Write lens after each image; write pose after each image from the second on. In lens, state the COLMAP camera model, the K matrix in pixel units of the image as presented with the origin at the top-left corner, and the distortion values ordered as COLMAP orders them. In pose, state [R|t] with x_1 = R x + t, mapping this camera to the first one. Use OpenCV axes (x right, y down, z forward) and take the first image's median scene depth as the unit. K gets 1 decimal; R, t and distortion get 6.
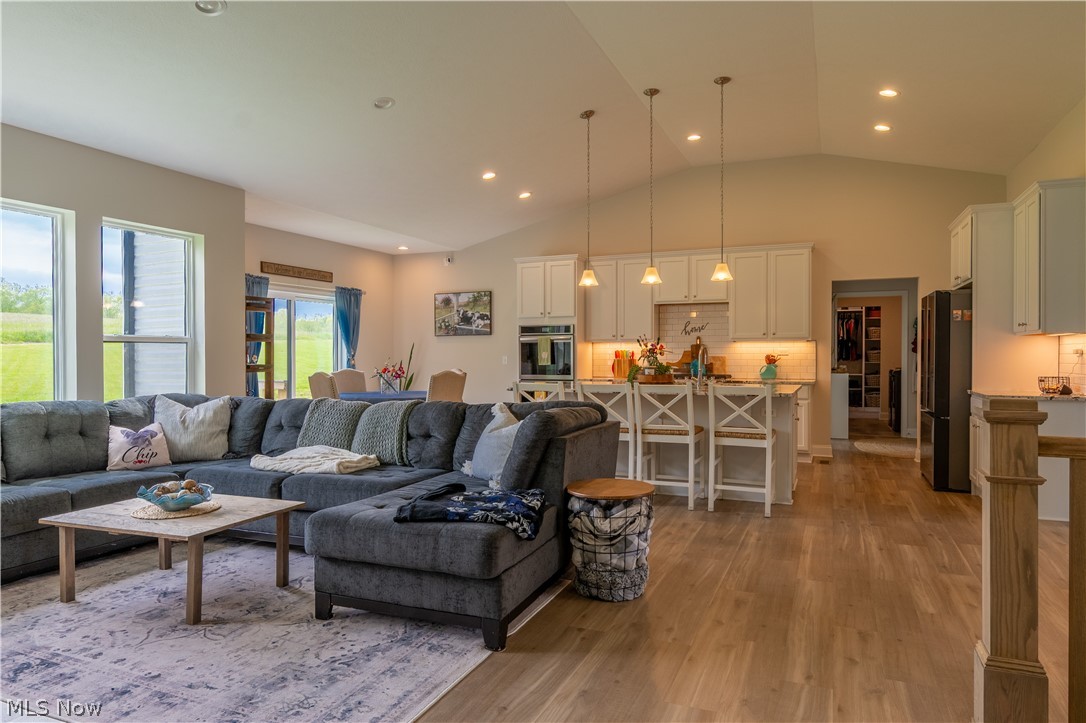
lens RADIAL K [[671.3, 0, 543.0], [0, 671.3, 361.5], [0, 0, 1]] dist [0.001097, -0.000353]
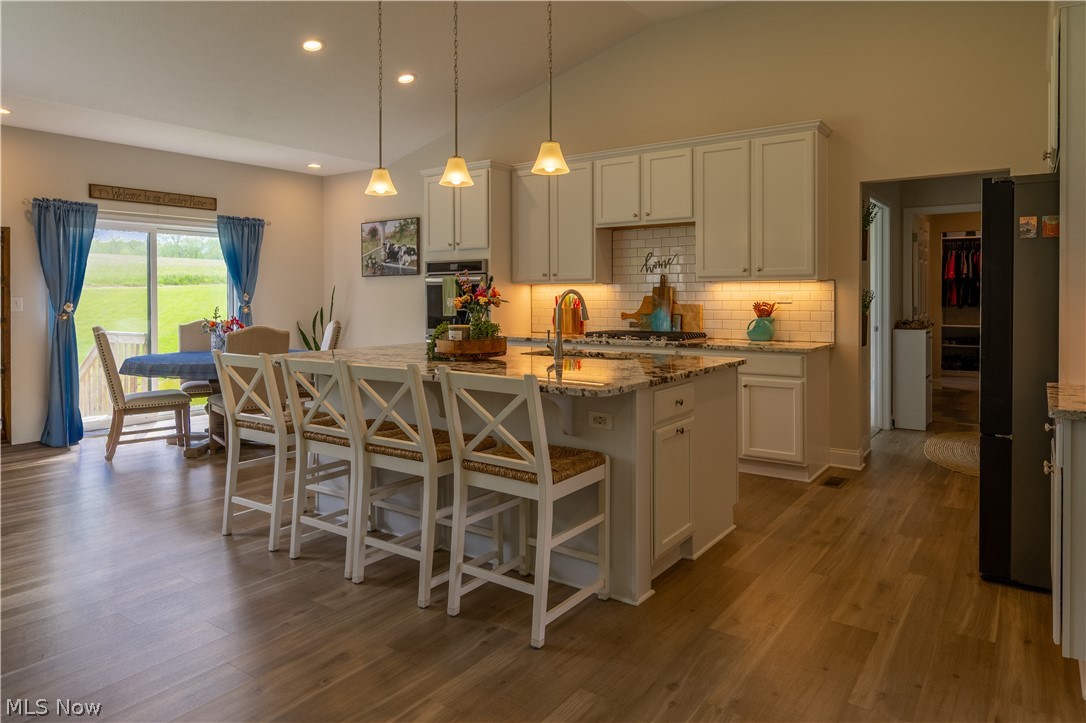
lens RADIAL K [[681.9, 0, 551.0], [0, 681.9, 304.9], [0, 0, 1]] dist [-0.005089, -0.001178]
pose [[0.978211, 0.002187, -0.207599, 0.256716], [-0.001390, 0.999991, 0.003984, -0.009492], [0.207606, -0.003609, 0.978206, 0.301222]]
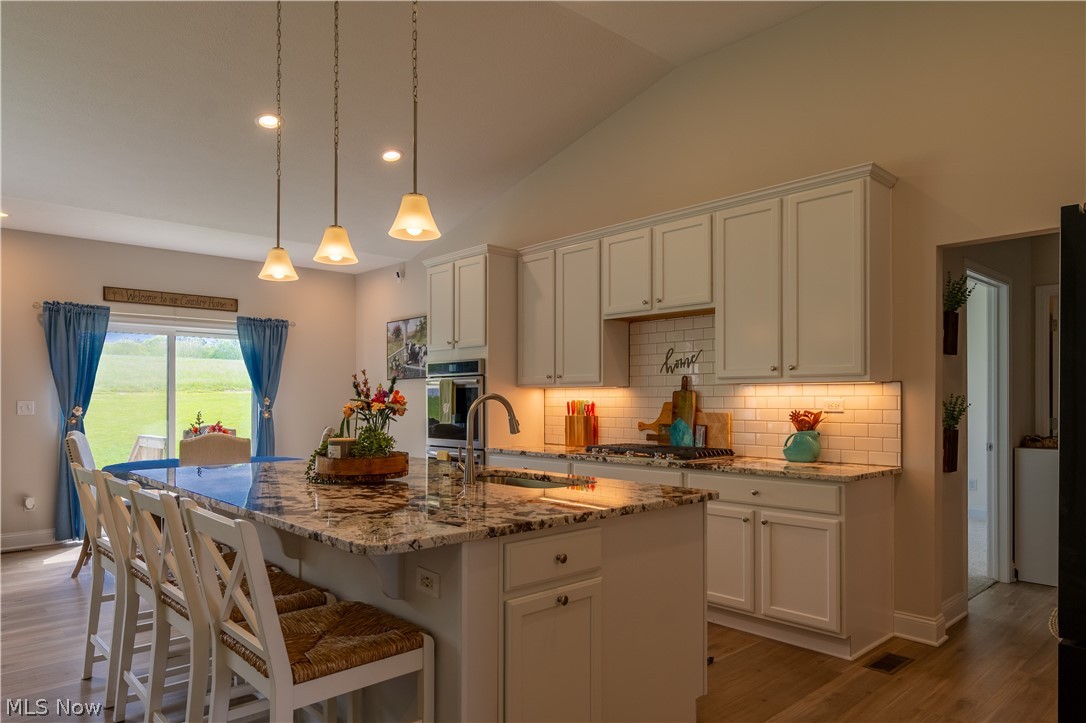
lens RADIAL K [[692.6, 0, 533.4], [0, 692.6, 402.1], [0, 0, 1]] dist [-0.003827, -0.000498]
pose [[0.912822, 0.003763, -0.408340, 0.338644], [-0.007003, 0.999955, -0.006441, -0.011425], [0.408298, 0.008739, 0.912807, 0.430690]]
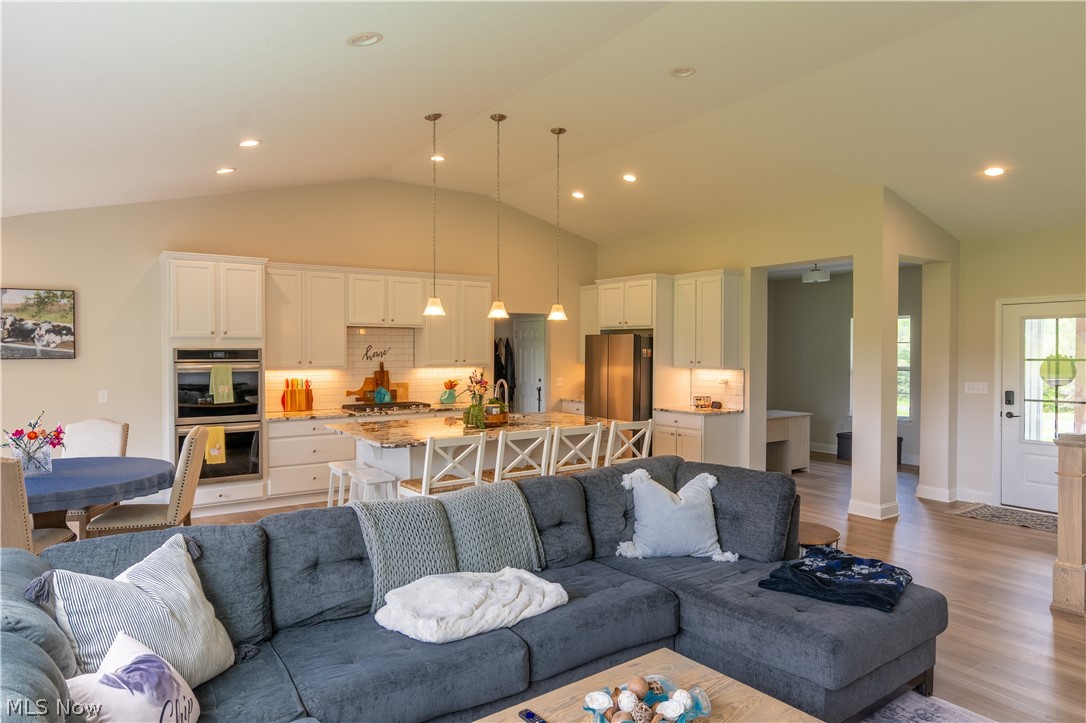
lens RADIAL K [[671.3, 0, 543.0], [0, 671.3, 361.5], [0, 0, 1]] dist [0.001097, -0.000353]
pose [[0.524101, -0.011596, 0.851577, -0.434057], [0.008044, 0.999930, 0.008665, -0.043165], [-0.851618, 0.002309, 0.524158, 0.311280]]
